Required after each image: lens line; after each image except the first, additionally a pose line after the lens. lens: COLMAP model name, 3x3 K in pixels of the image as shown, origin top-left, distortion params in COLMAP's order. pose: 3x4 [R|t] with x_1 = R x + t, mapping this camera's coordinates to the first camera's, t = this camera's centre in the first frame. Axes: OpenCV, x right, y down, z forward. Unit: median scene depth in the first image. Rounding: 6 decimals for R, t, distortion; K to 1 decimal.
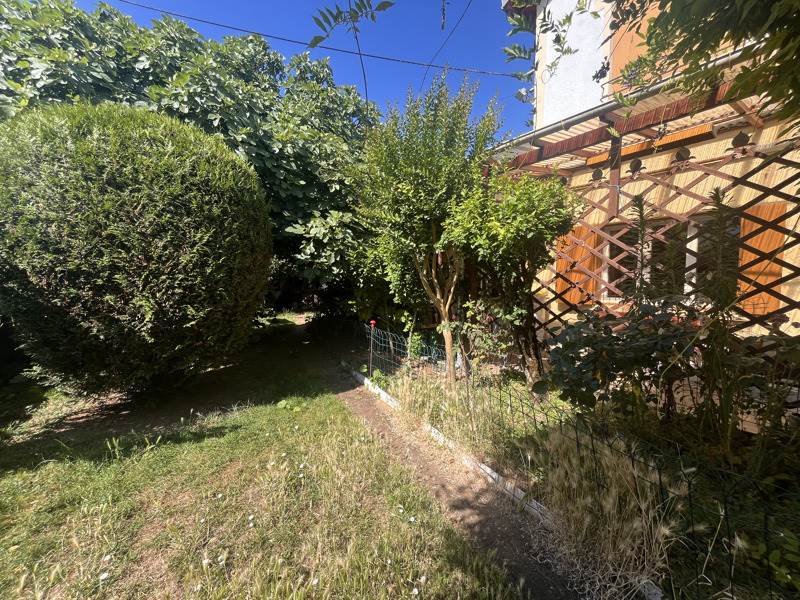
lens RADIAL K [[322.3, 0, 400.2], [0, 322.3, 297.7], [0, 0, 1]] dist [-0.000213, 0.000014]
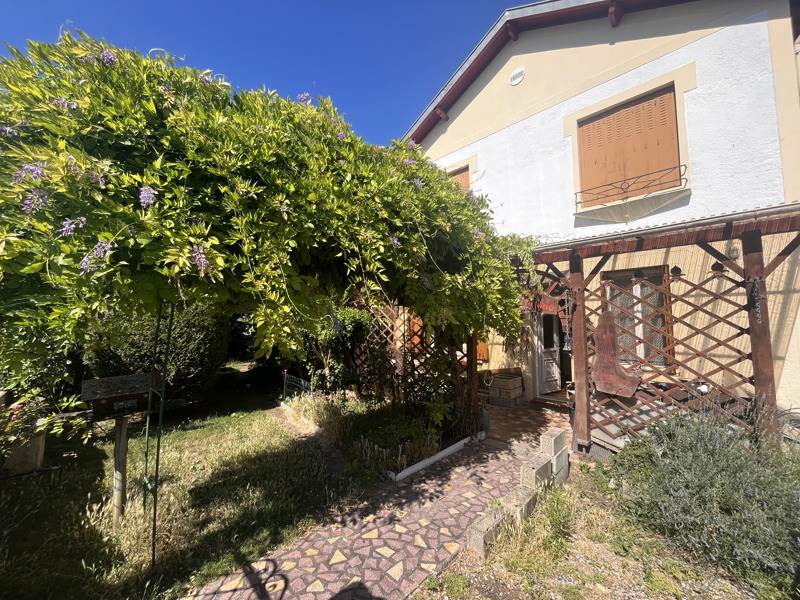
lens RADIAL K [[322.3, 0, 399.6], [0, 322.3, 301.5], [0, 0, 1]] dist [-0.000213, 0.000014]
pose [[0.989226, -0.005807, 0.146281, 0.416066], [0.021925, 0.993820, -0.108820, -0.145061], [-0.144745, 0.110854, 0.983240, -1.361928]]
